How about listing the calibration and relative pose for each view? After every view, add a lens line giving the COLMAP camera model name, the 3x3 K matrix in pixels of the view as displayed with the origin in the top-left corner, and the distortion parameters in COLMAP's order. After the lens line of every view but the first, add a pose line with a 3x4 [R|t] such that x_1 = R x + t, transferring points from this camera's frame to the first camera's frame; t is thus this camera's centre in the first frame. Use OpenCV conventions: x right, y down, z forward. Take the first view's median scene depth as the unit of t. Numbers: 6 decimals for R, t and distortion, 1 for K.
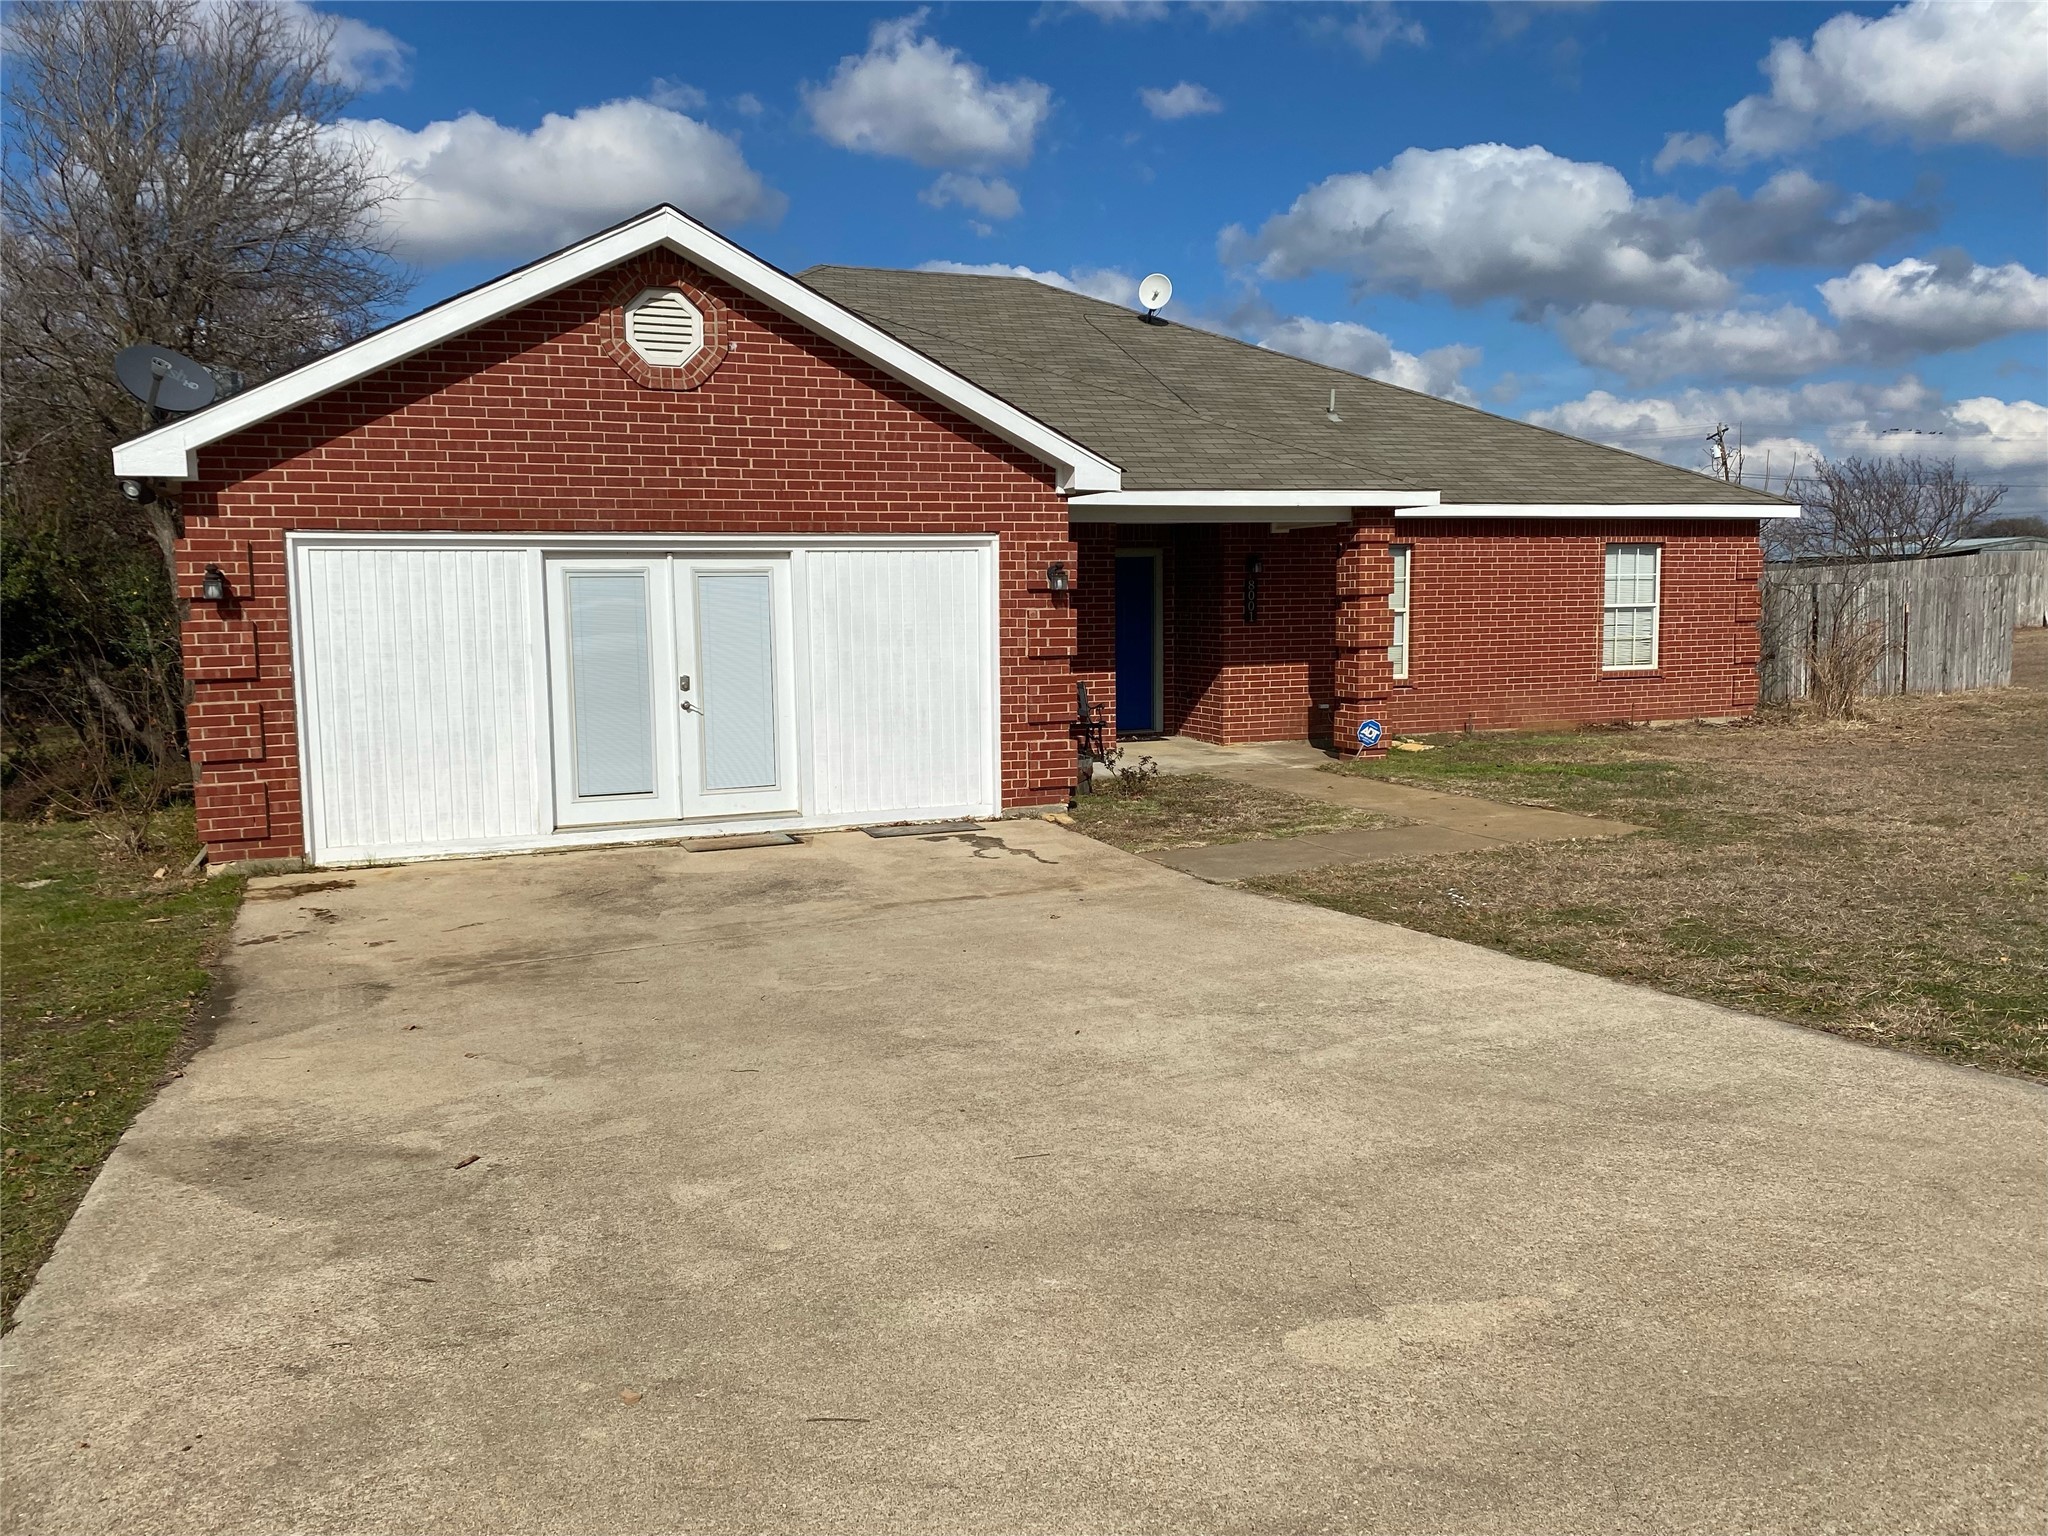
lens RADIAL K [[1553.4, 0, 1022.8], [0, 1553.4, 764.1], [0, 0, 1]] dist [0.010321, -0.001527]
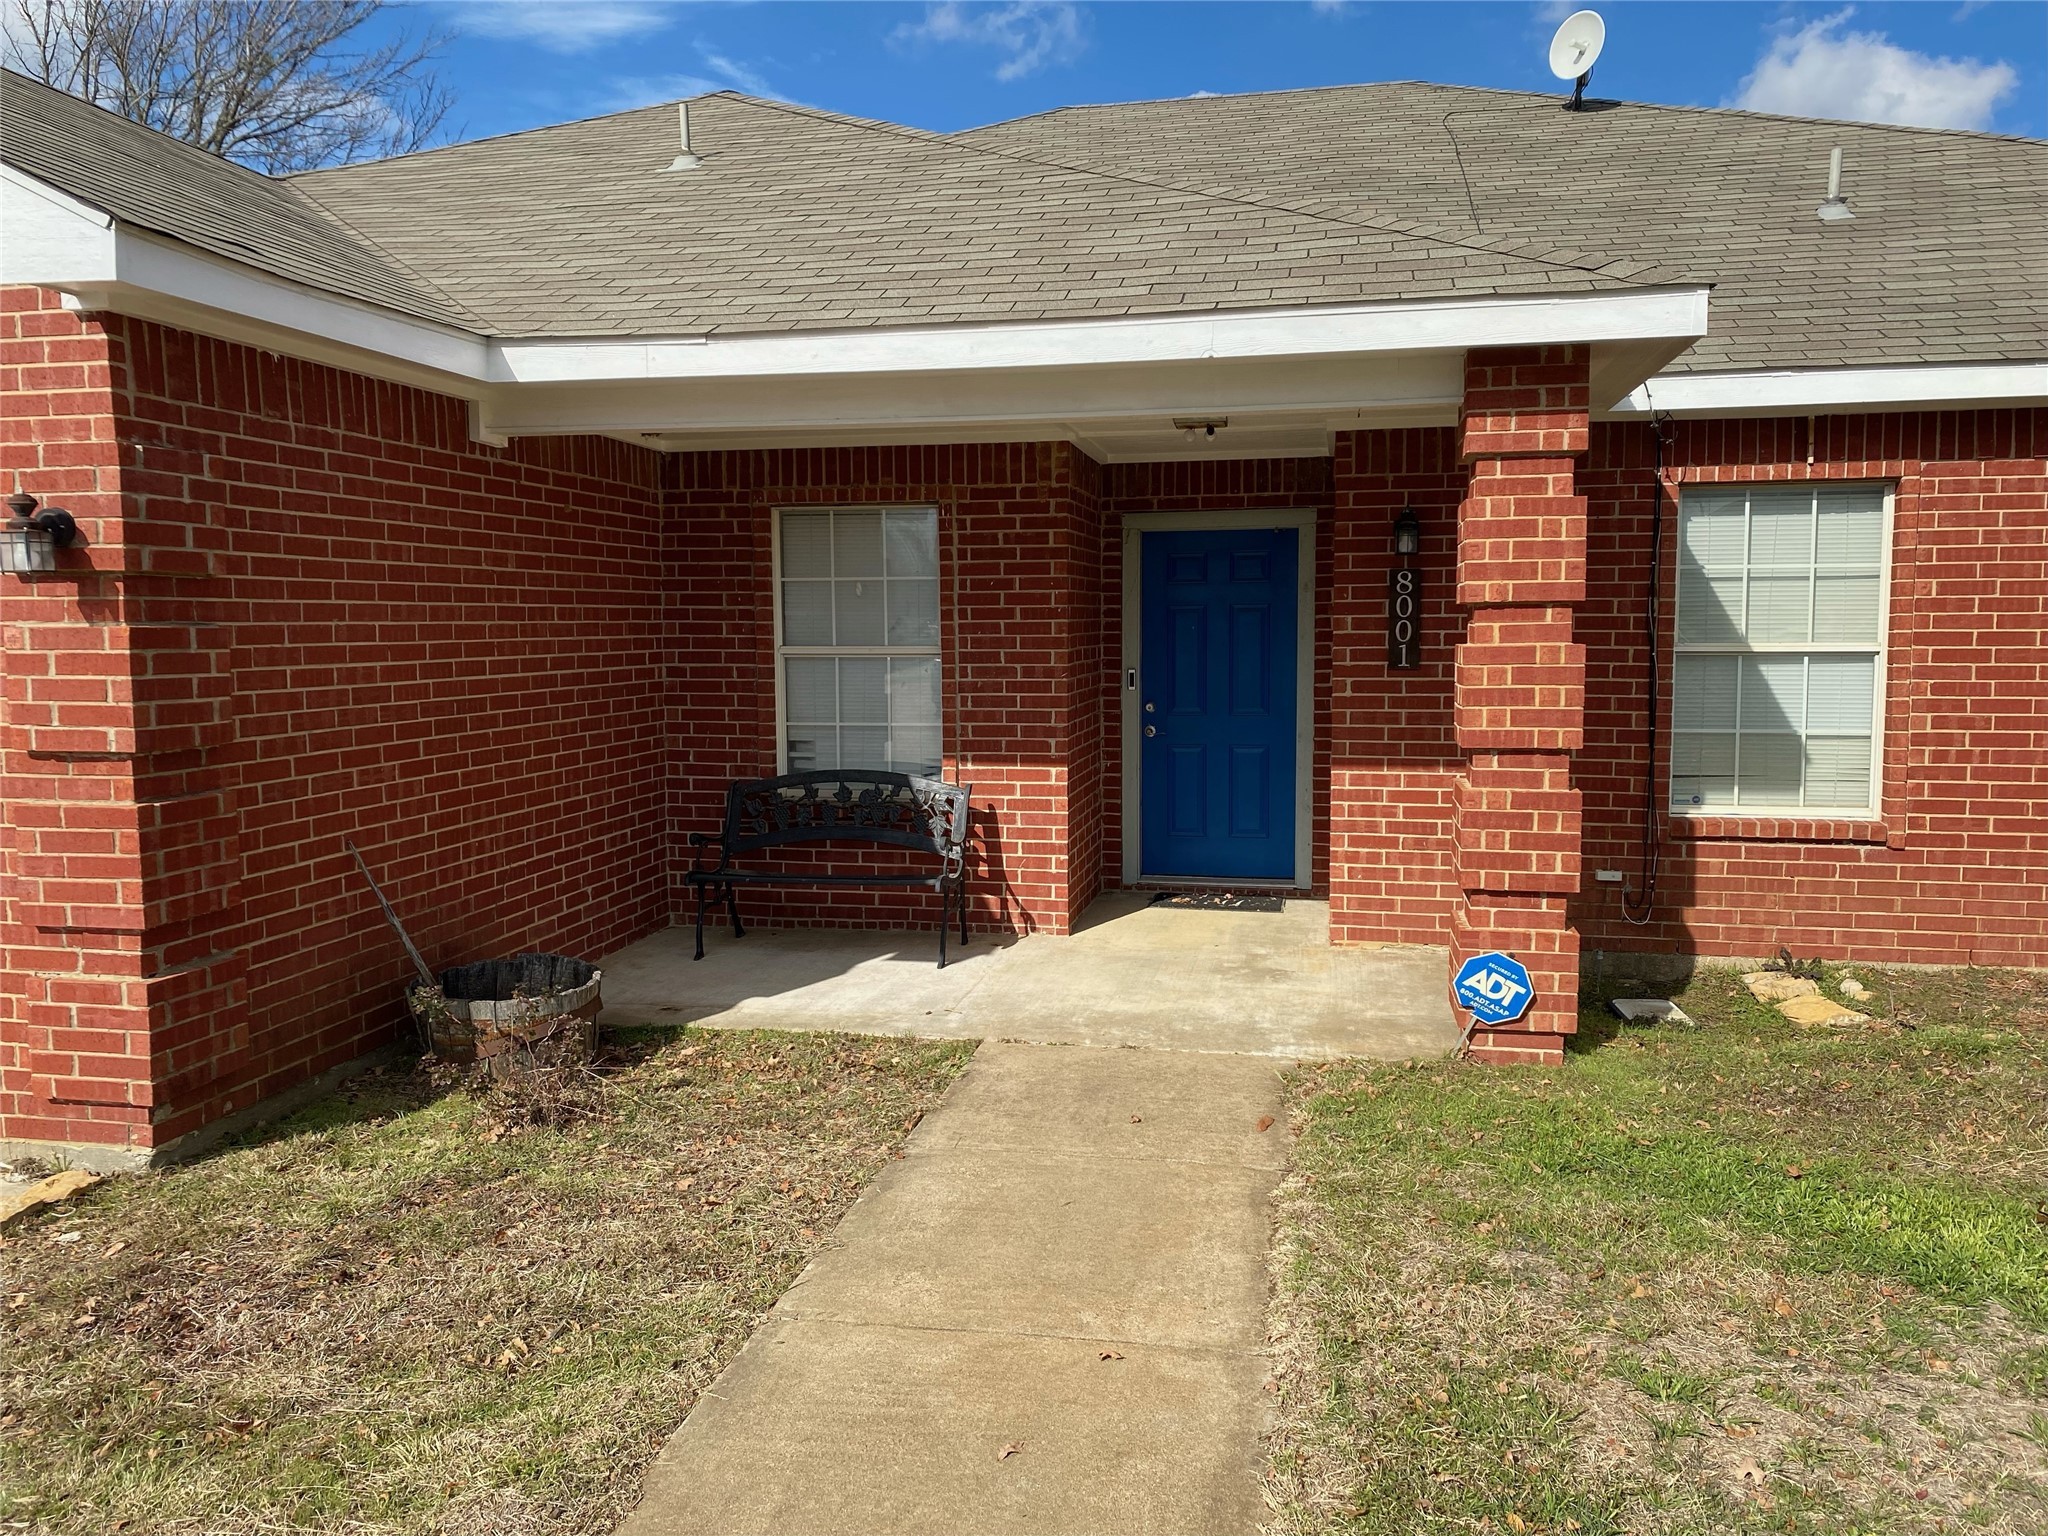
lens RADIAL K [[1553.4, 0, 1022.8], [0, 1553.4, 764.1], [0, 0, 1]] dist [0.010321, -0.001527]
pose [[0.838670, 0.060071, -0.541317, 0.294805], [-0.067431, 0.997704, 0.006246, -0.060504], [0.540450, 0.031264, 0.840795, 0.580437]]
